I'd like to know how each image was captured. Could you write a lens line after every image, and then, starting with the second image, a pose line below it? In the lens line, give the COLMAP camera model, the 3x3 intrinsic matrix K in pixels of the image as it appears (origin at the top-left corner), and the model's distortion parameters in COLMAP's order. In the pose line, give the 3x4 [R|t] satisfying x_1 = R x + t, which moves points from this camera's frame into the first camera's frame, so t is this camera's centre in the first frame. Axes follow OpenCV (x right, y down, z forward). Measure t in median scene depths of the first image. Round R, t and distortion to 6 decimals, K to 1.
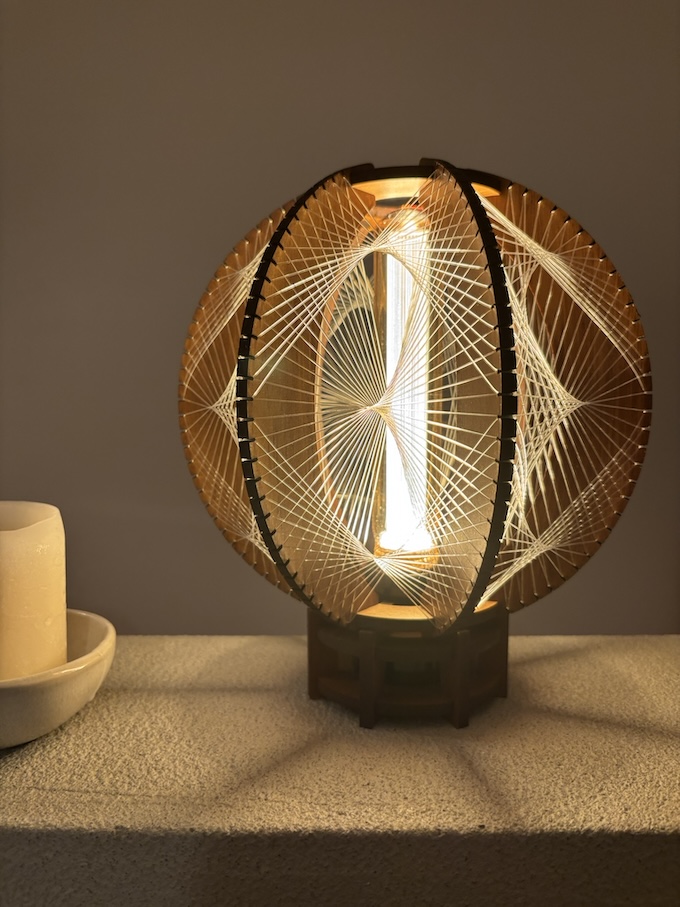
lens RADIAL K [[686.0, 0, 340.0], [0, 686.0, 453.5], [0, 0, 1]] dist [0.084812, -0.001738]
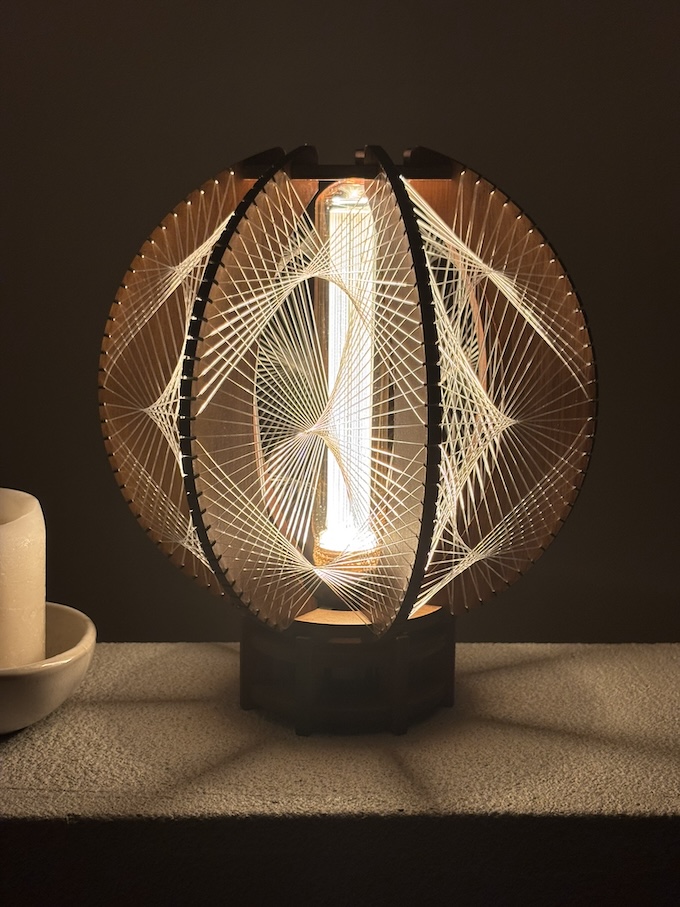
lens RADIAL K [[1360.3, 0, 340.0], [0, 1360.3, 453.5], [0, 0, 1]] dist [0.516034, -0.001172]
pose [[0.998414, 0.011080, 0.055191, -0.021672], [-0.017618, 0.992689, 0.119407, -0.265459], [-0.053465, -0.120190, 0.991310, -1.021404]]
